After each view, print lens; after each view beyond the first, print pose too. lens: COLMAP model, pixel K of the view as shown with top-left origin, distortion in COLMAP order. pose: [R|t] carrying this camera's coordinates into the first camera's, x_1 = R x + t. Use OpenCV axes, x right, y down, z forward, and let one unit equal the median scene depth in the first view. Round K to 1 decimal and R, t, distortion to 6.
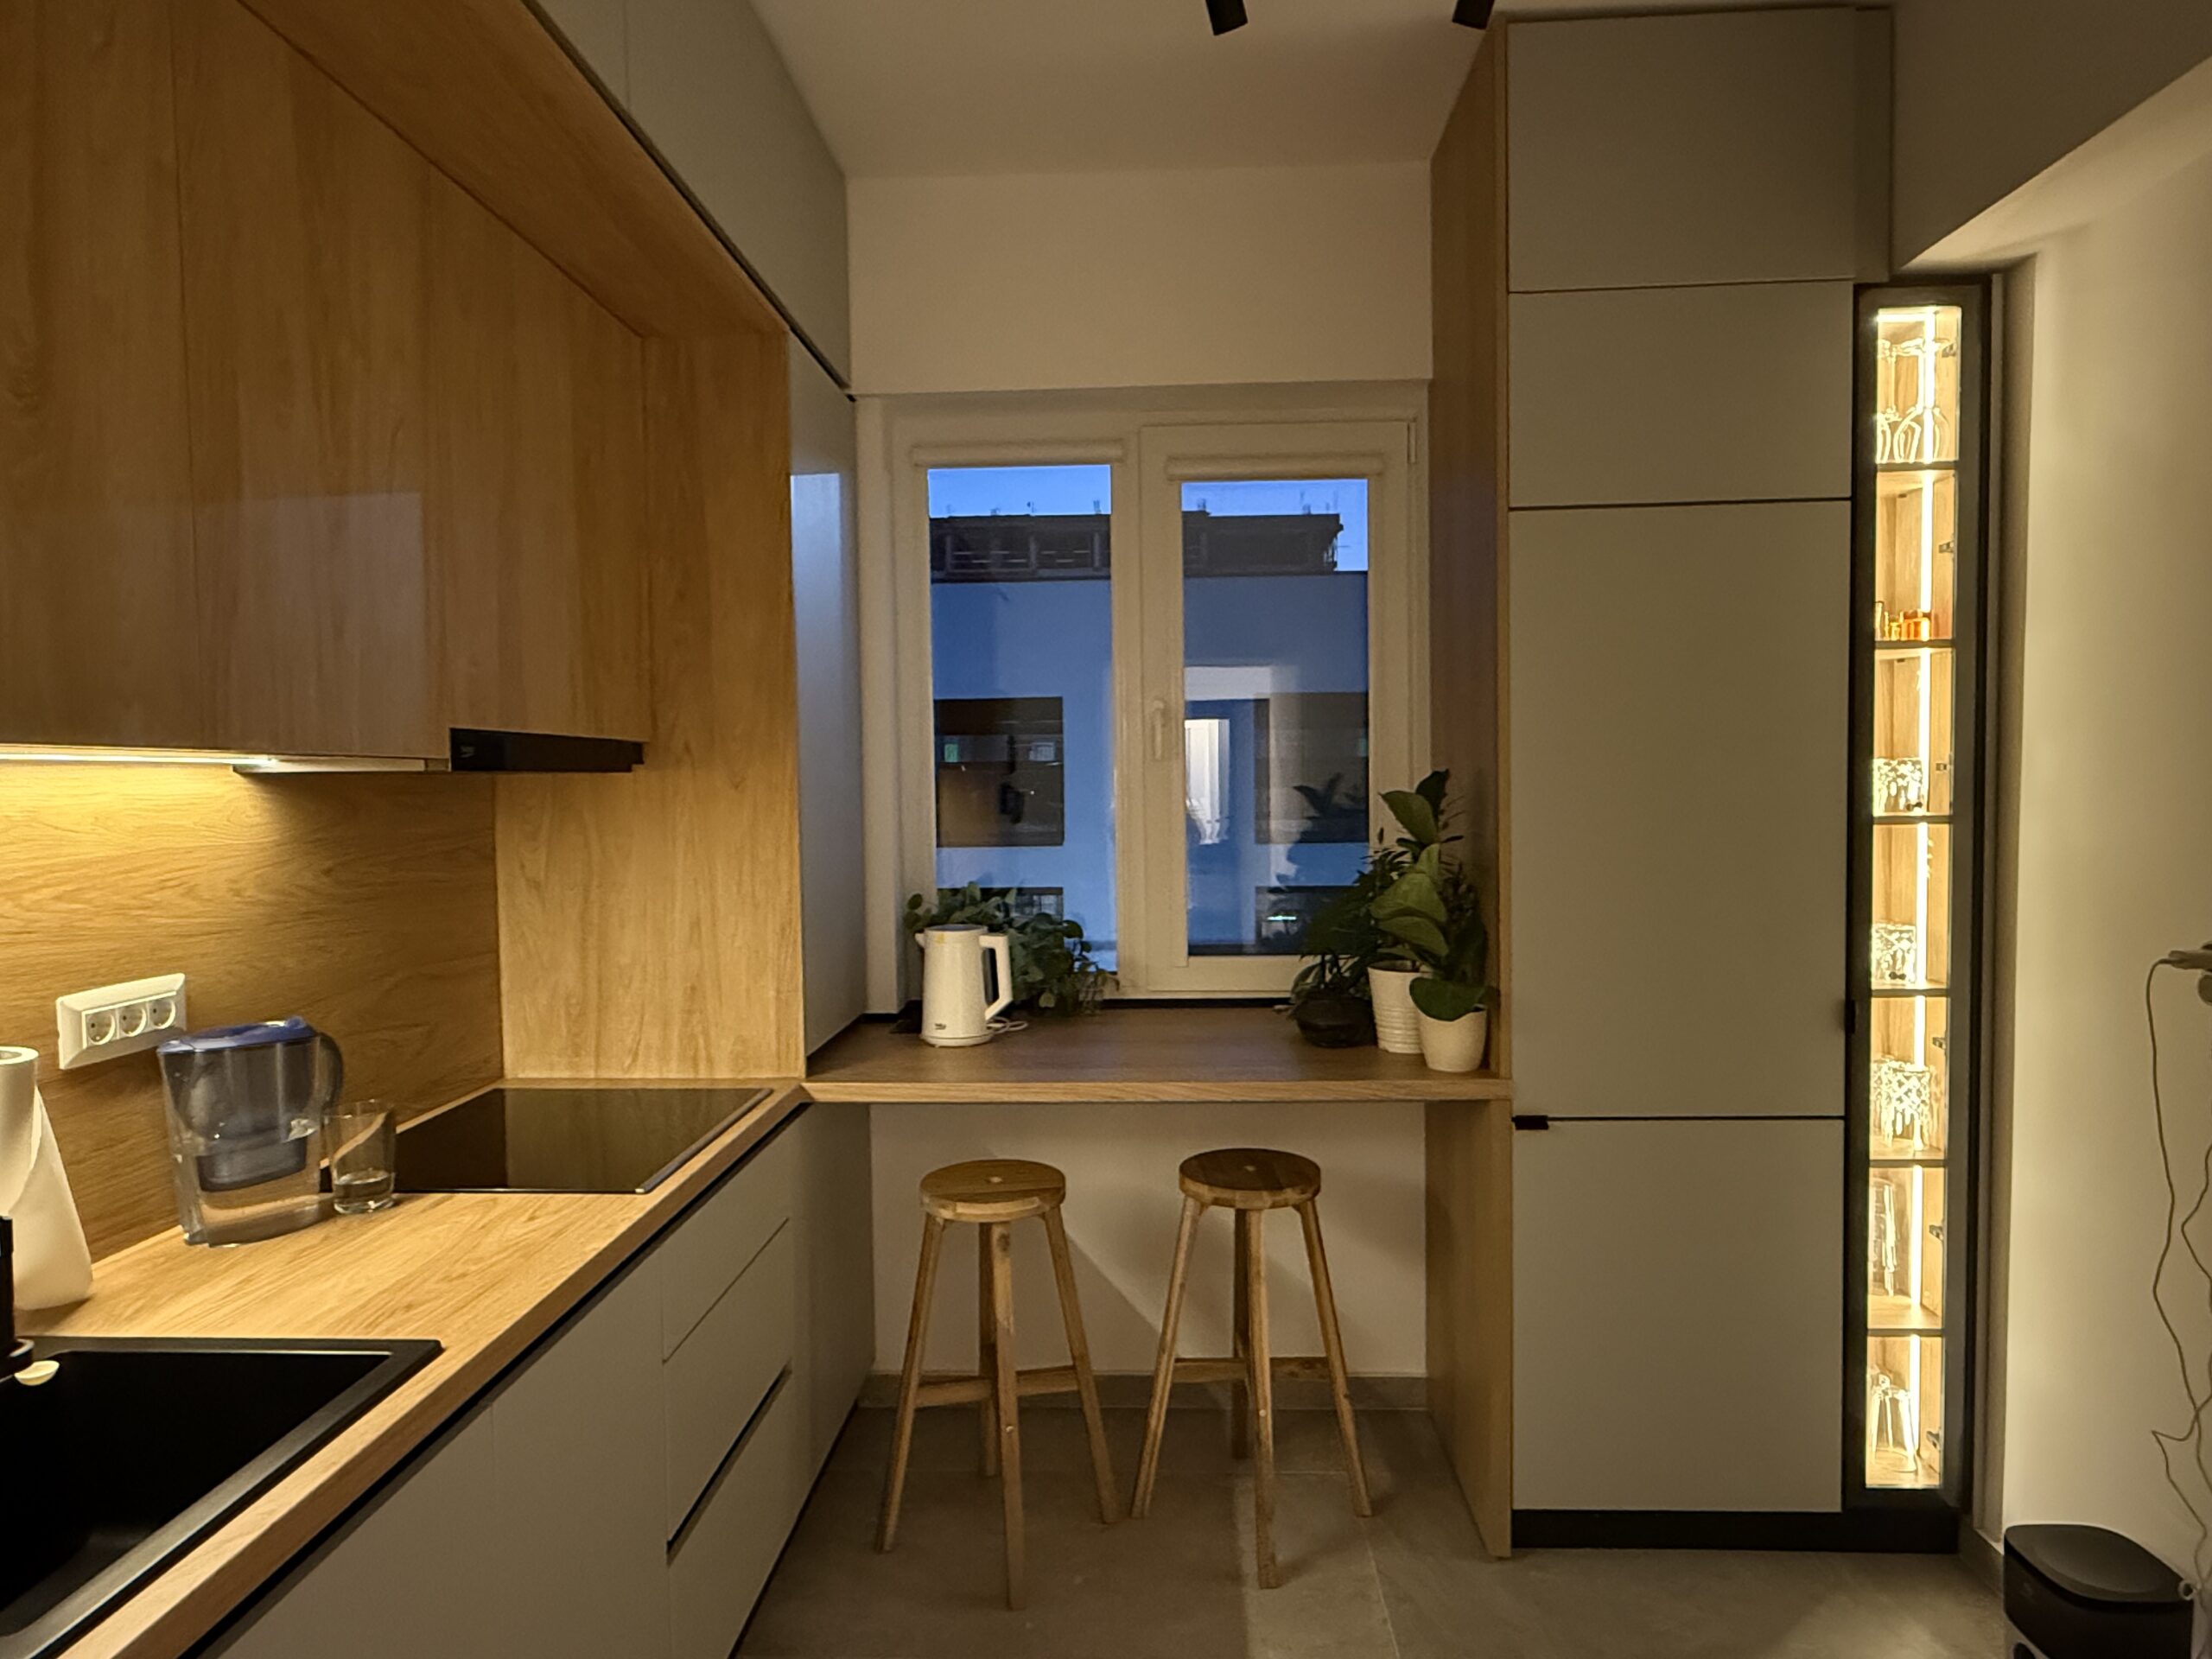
lens RADIAL K [[1286.7, 0, 1107.0], [0, 1286.7, 833.7], [0, 0, 1]] dist [-0.002042, -0.000928]
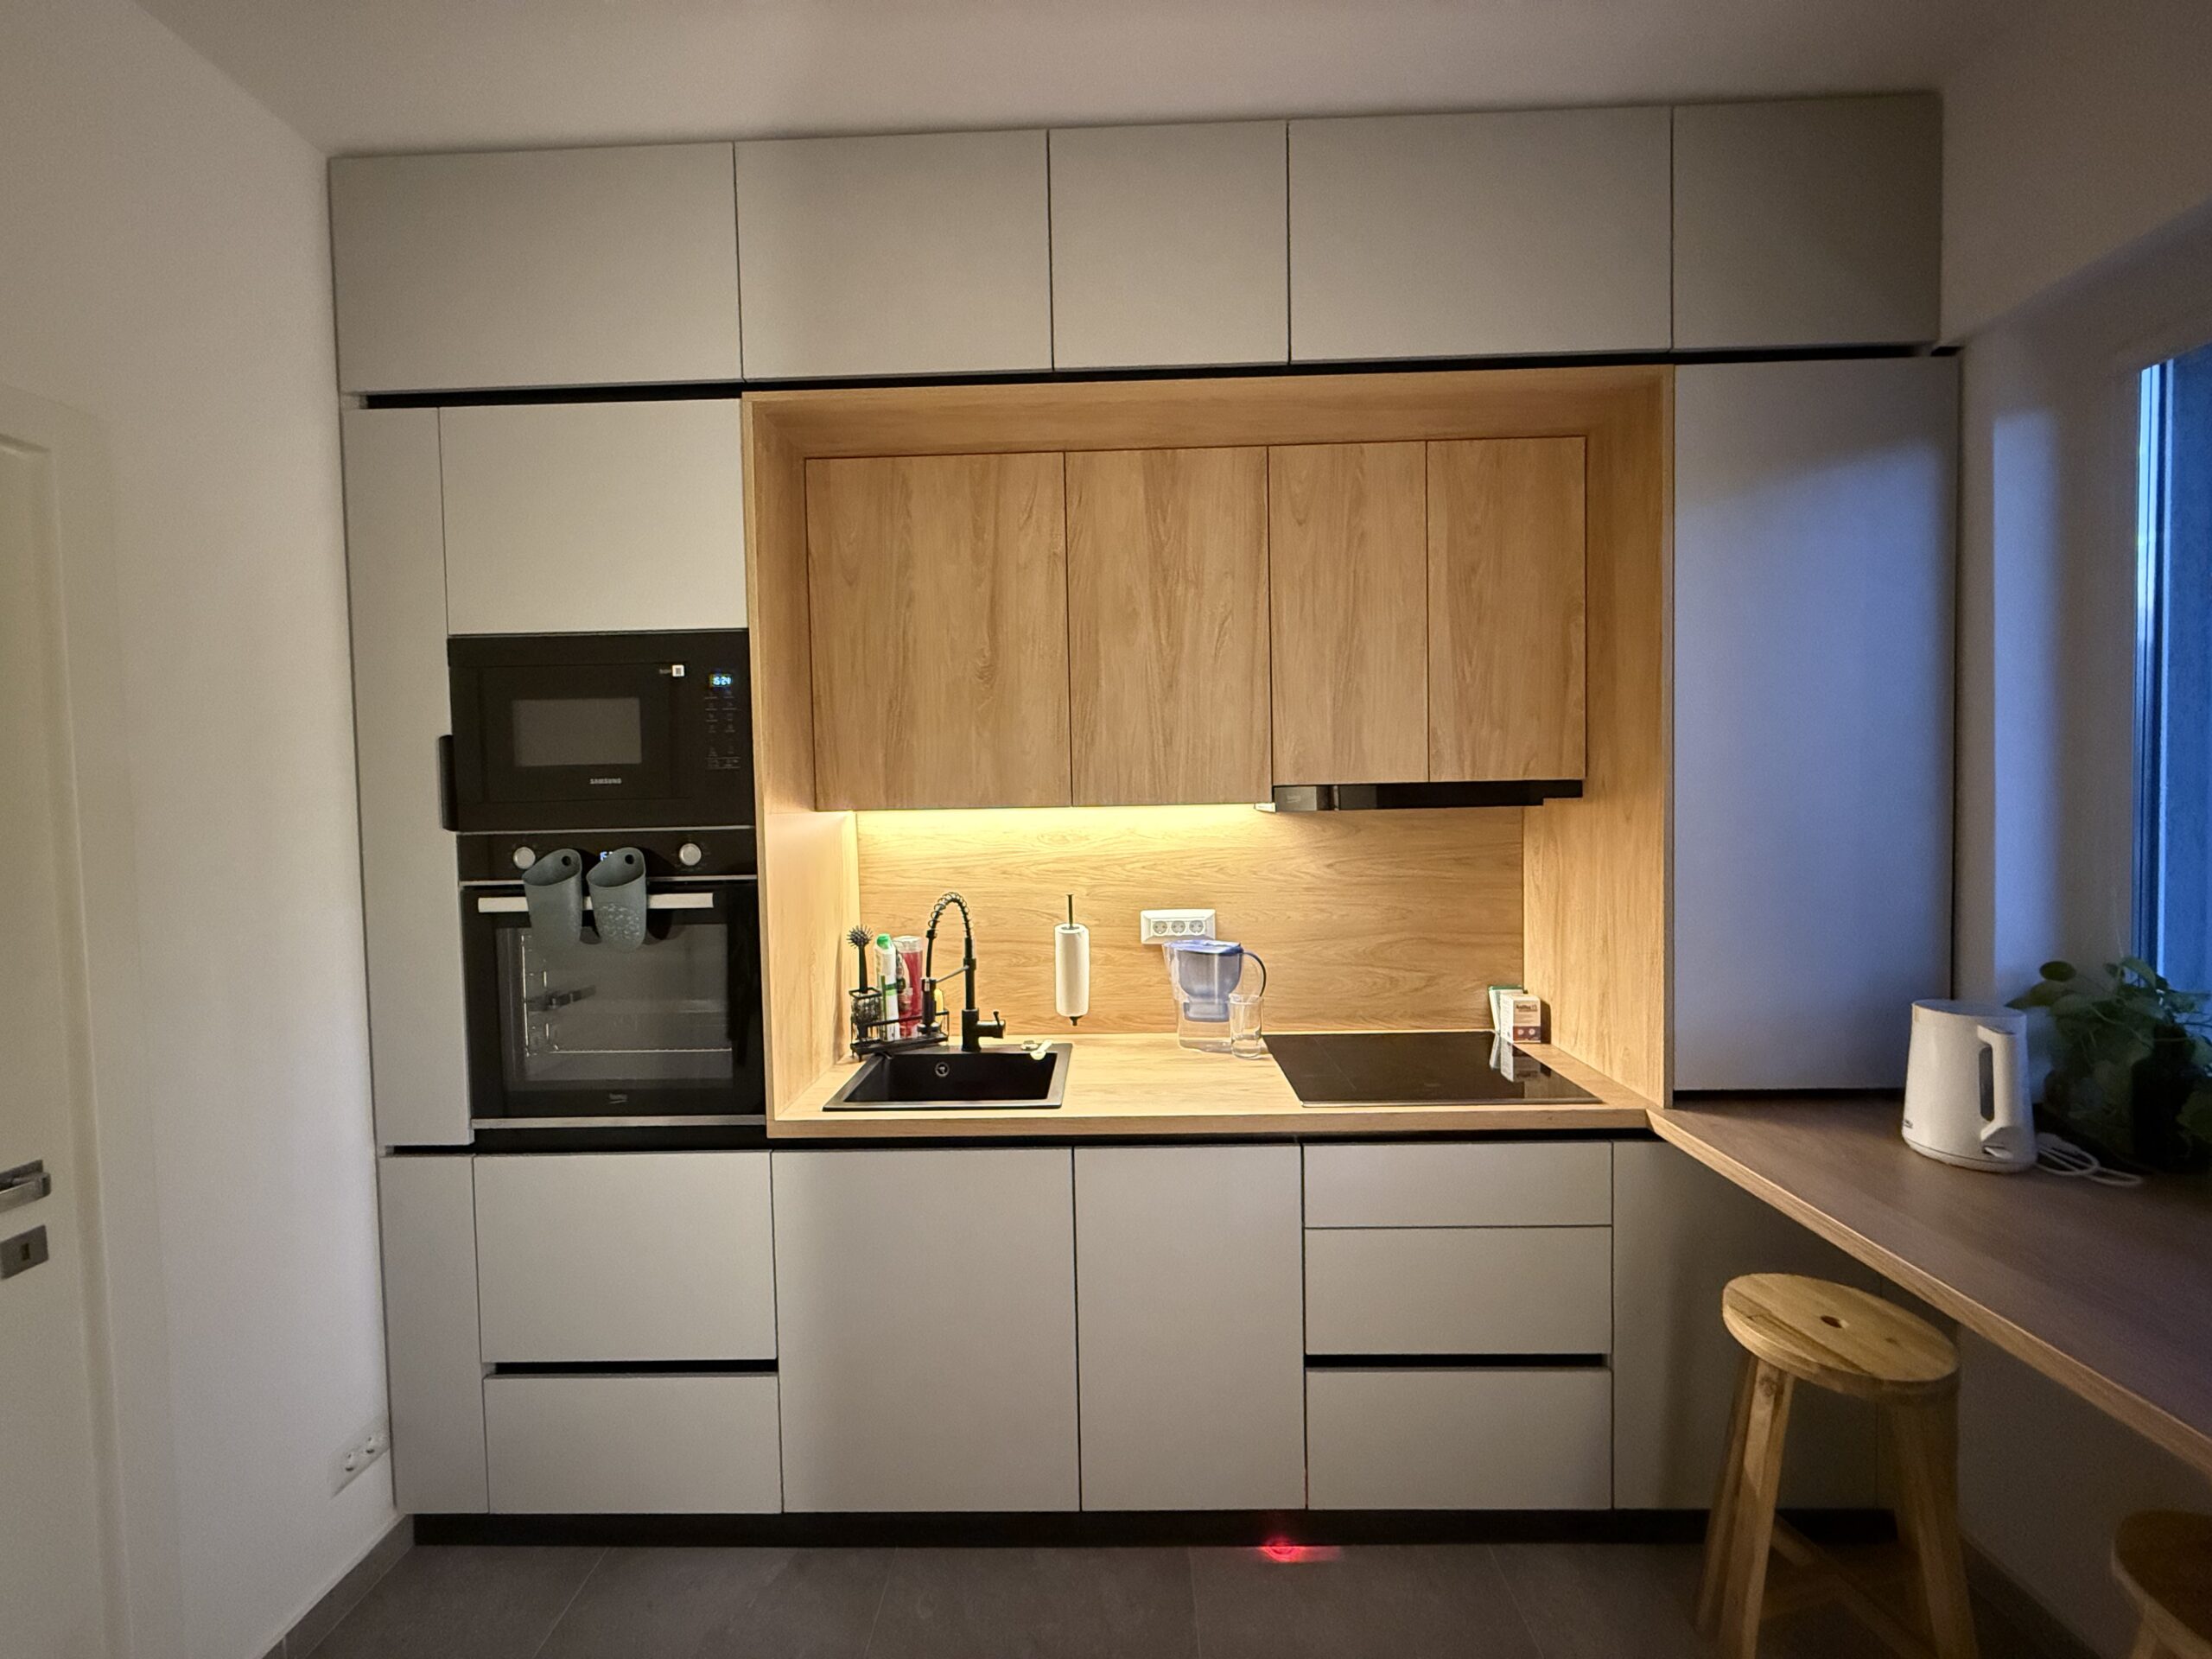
lens RADIAL K [[884.2, 0, 1104.6], [0, 884.2, 826.4], [0, 0, 1]] dist [-0.002744, -0.000306]
pose [[0.024830, 0.041852, -0.998815, 0.591007], [-0.021861, 0.998907, 0.041312, -0.068492], [0.999453, 0.020810, 0.025718, 0.720285]]
